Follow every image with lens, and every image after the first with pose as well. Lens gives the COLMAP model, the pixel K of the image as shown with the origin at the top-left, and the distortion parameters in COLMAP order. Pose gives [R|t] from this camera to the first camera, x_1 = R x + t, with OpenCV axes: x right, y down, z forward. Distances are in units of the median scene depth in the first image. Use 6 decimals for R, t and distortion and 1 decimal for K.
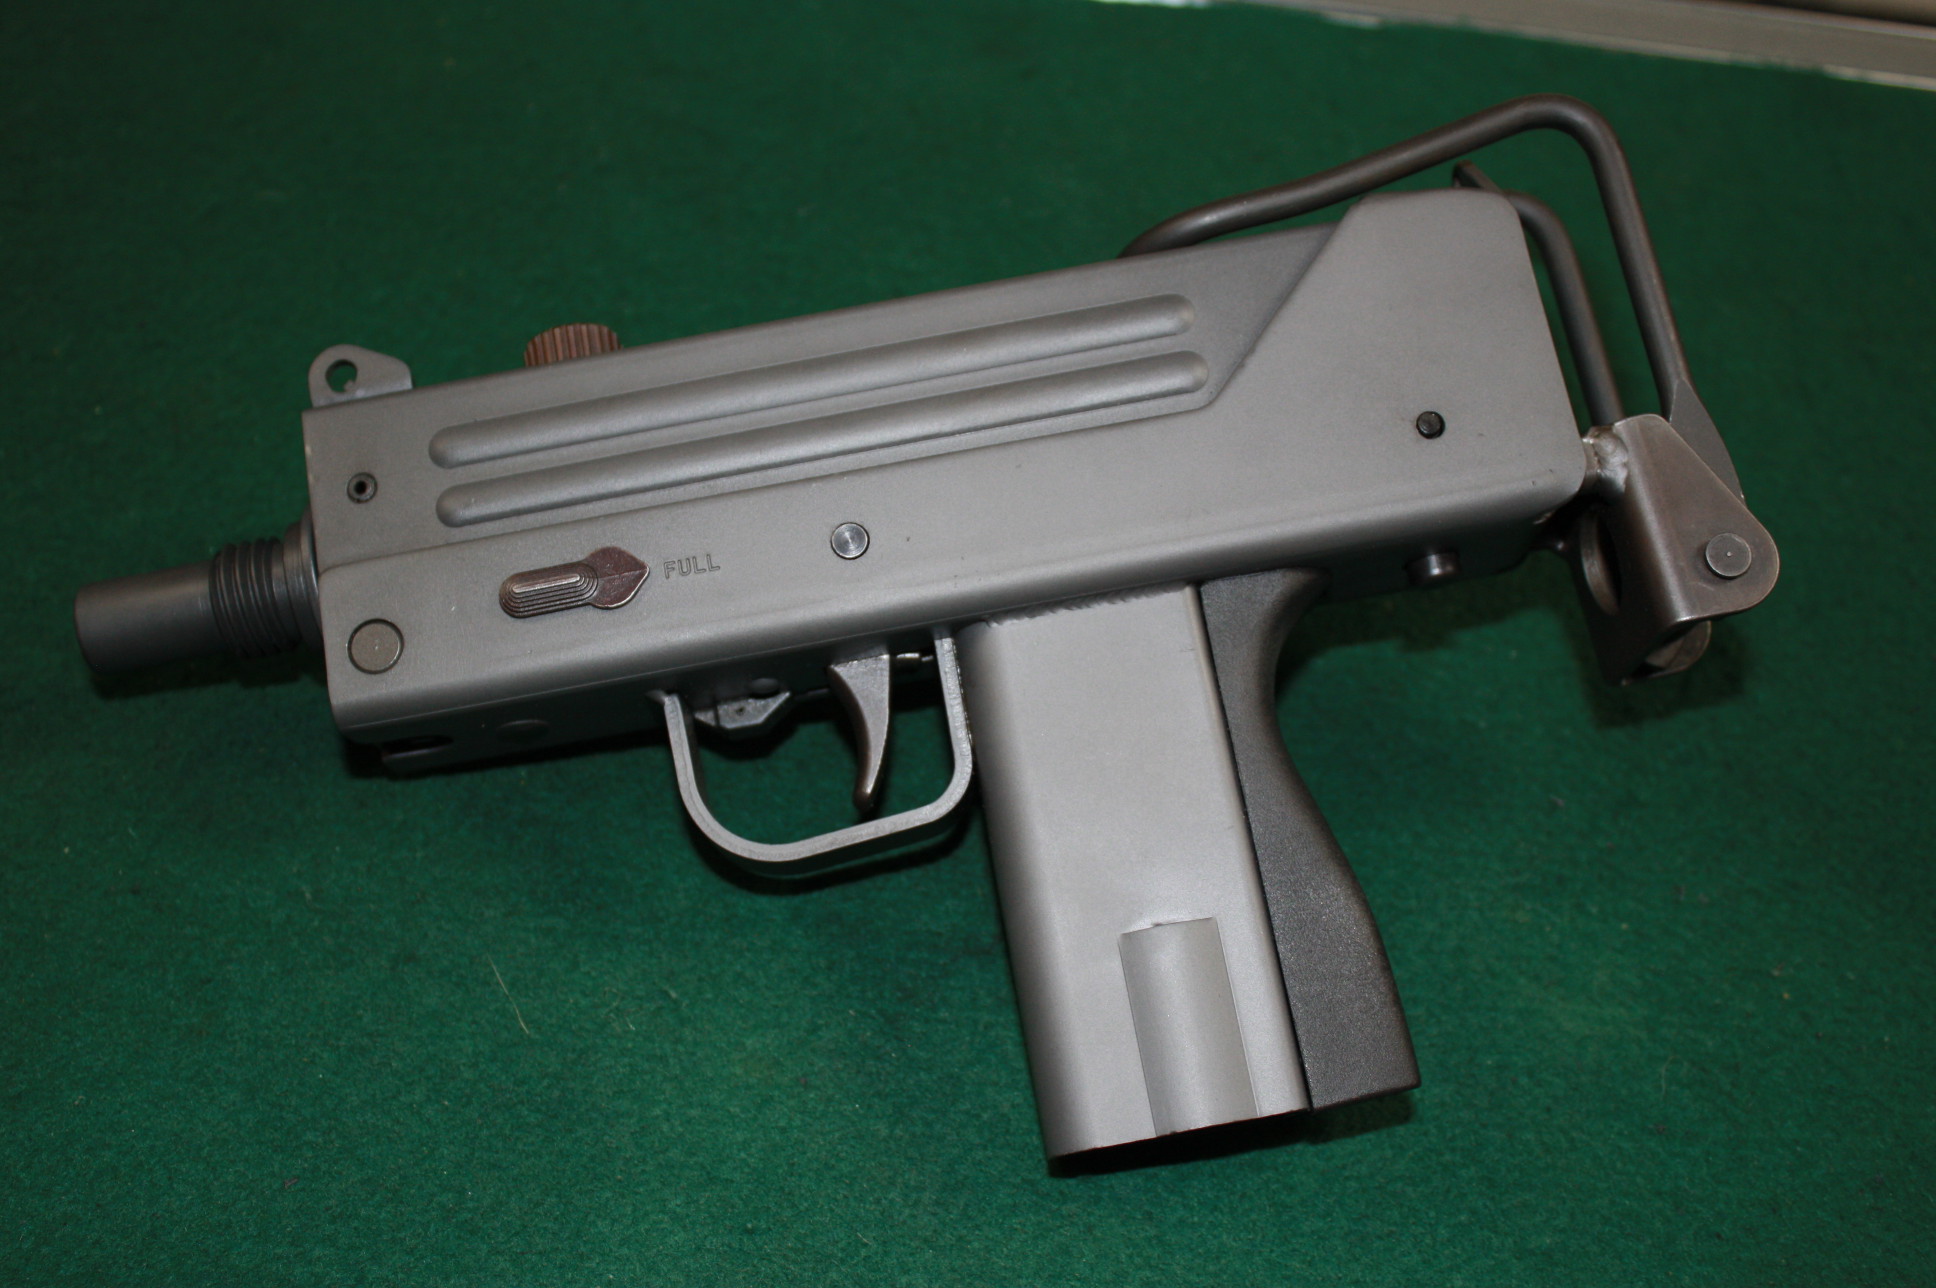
lens RADIAL K [[2200.9, 0, 979.0], [0, 2200.9, 647.9], [0, 0, 1]] dist [-0.062235, 0.000000]
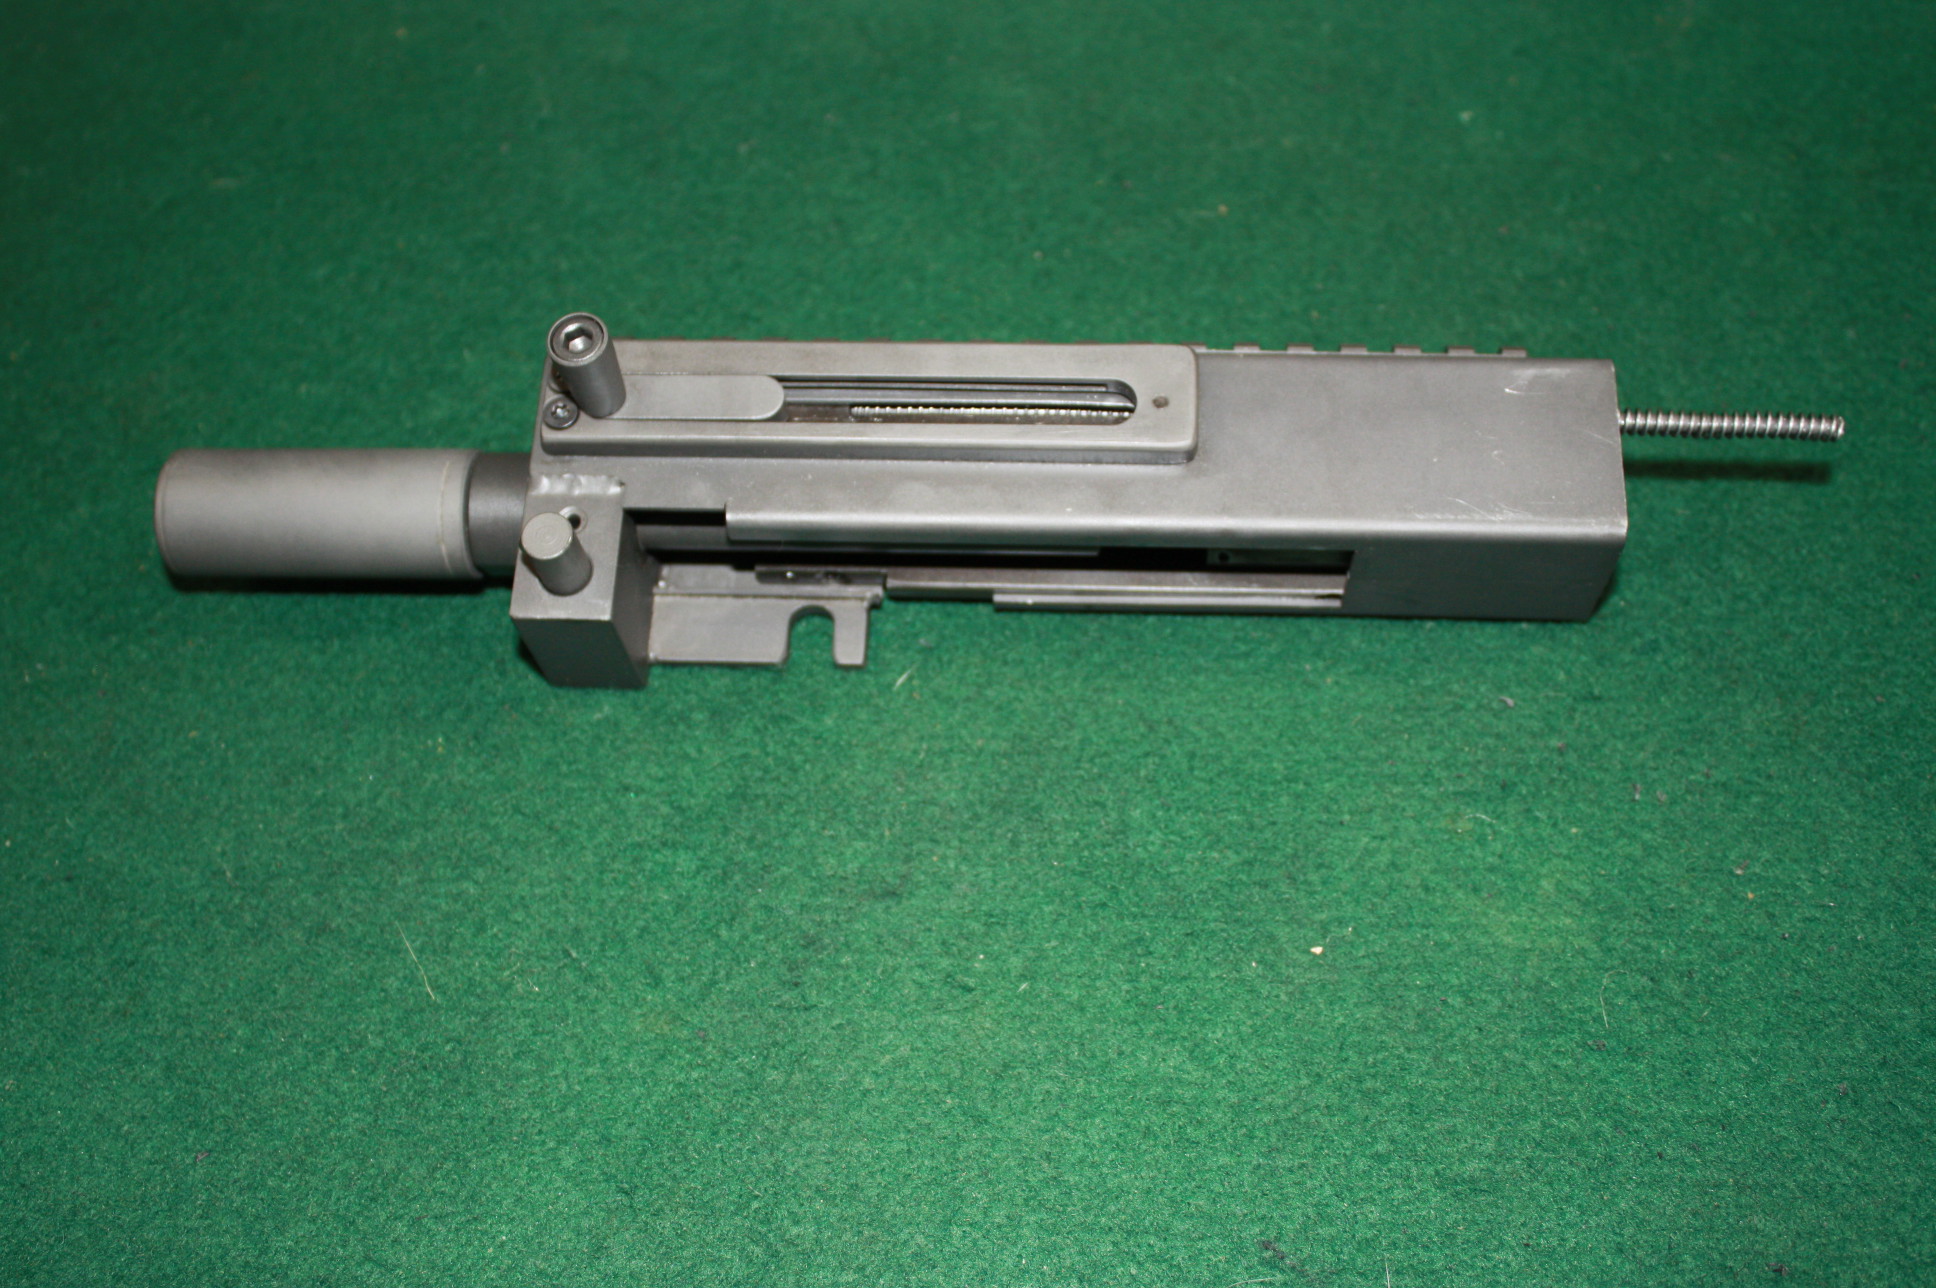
lens RADIAL K [[2200.9, 0, 967.0], [0, 2200.9, 650.9], [0, 0, 1]] dist [-0.062235, 0.000000]
pose [[0.989434, -0.066345, -0.128912, 0.174465], [0.071612, 0.996759, 0.036652, -0.003511], [0.126063, -0.045496, 0.990978, 0.036388]]
